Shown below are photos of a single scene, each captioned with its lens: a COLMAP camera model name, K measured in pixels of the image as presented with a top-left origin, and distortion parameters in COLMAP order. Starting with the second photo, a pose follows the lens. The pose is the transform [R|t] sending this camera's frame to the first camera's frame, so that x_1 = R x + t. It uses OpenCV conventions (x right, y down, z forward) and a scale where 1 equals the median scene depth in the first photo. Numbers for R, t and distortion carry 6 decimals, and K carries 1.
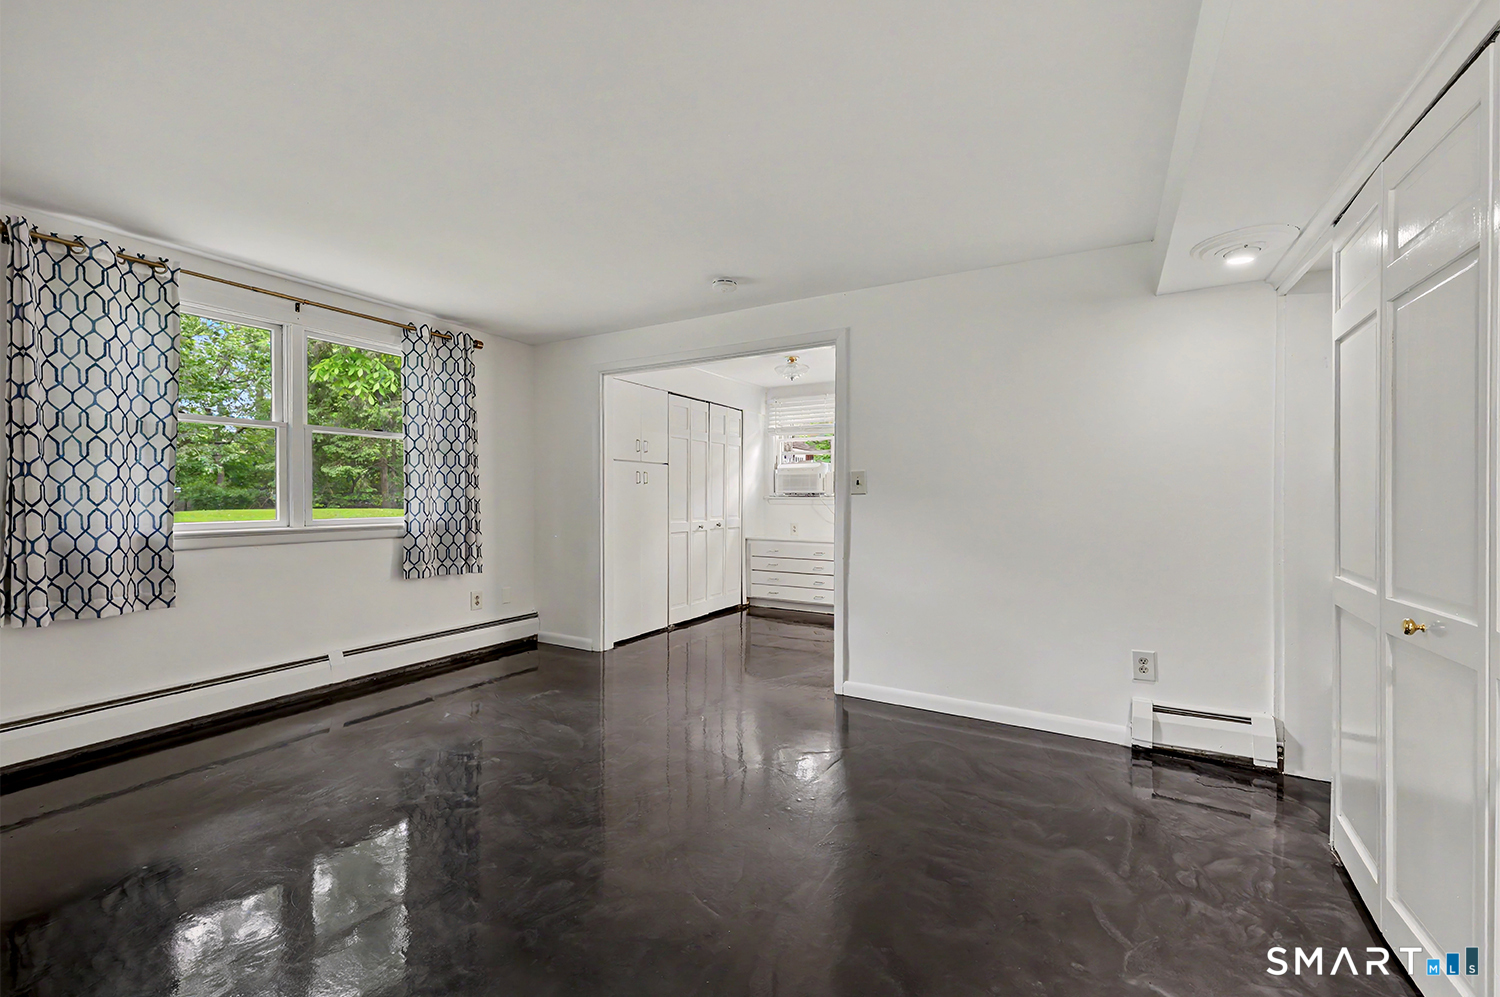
lens RADIAL K [[596.7, 0, 751.6], [0, 596.7, 499.6], [0, 0, 1]] dist [-0.001026, 0.000034]
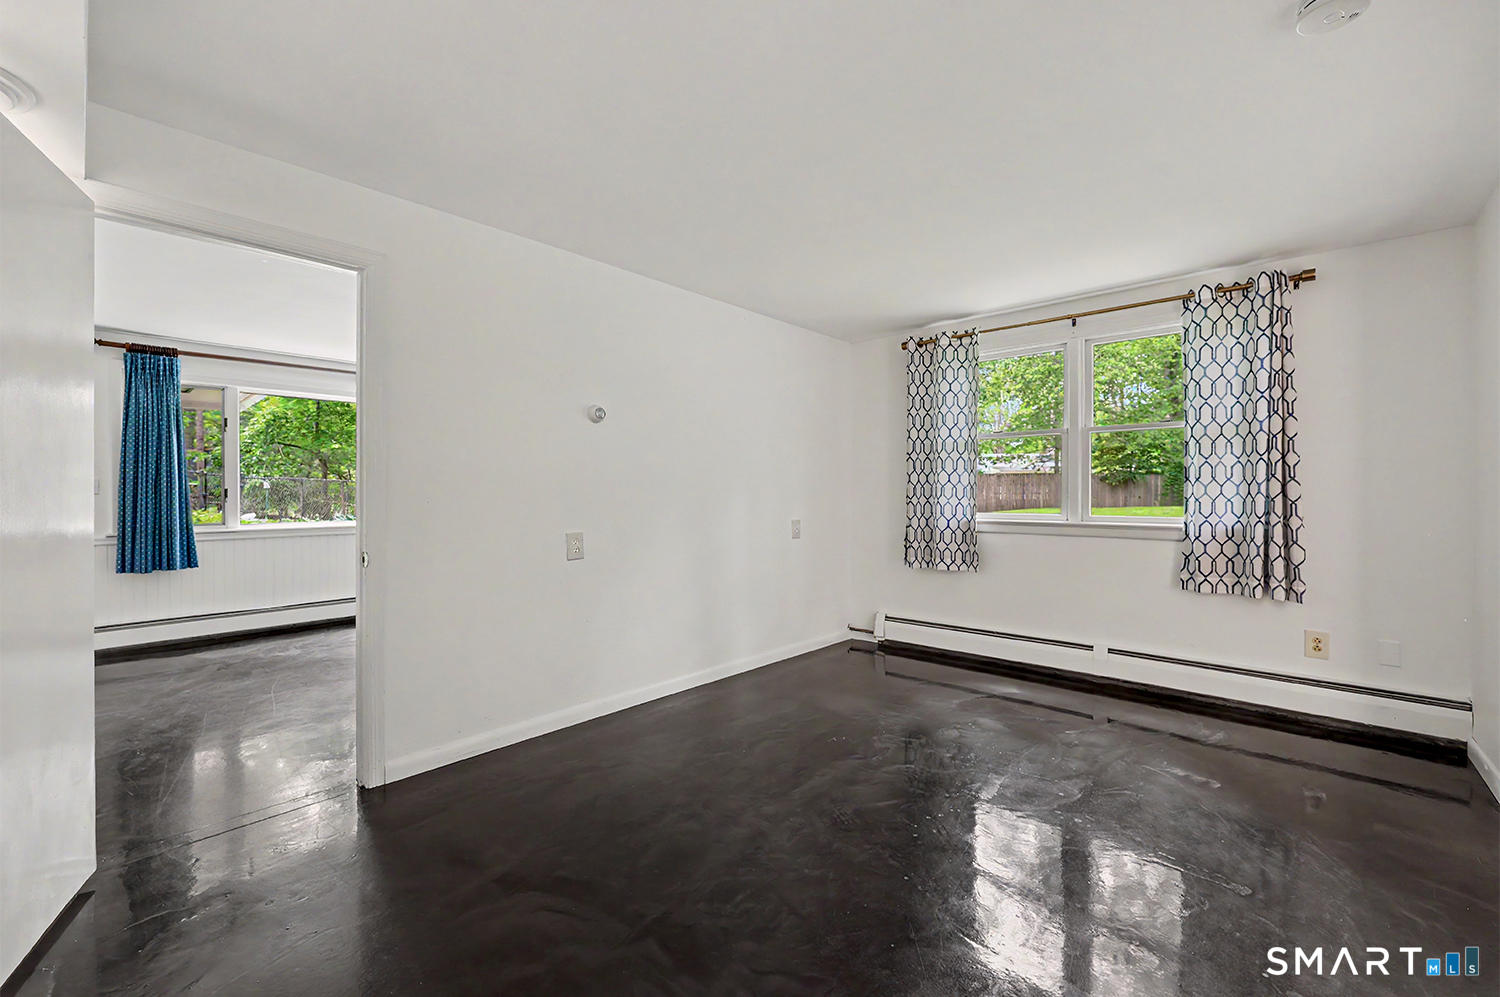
lens RADIAL K [[596.7, 0, 751.0], [0, 596.7, 492.3], [0, 0, 1]] dist [-0.001026, 0.000034]
pose [[-0.192490, -0.001525, -0.981298, 0.388375], [-0.005902, 0.999983, -0.000397, -0.003587], [0.981281, 0.005715, -0.192496, 0.556359]]
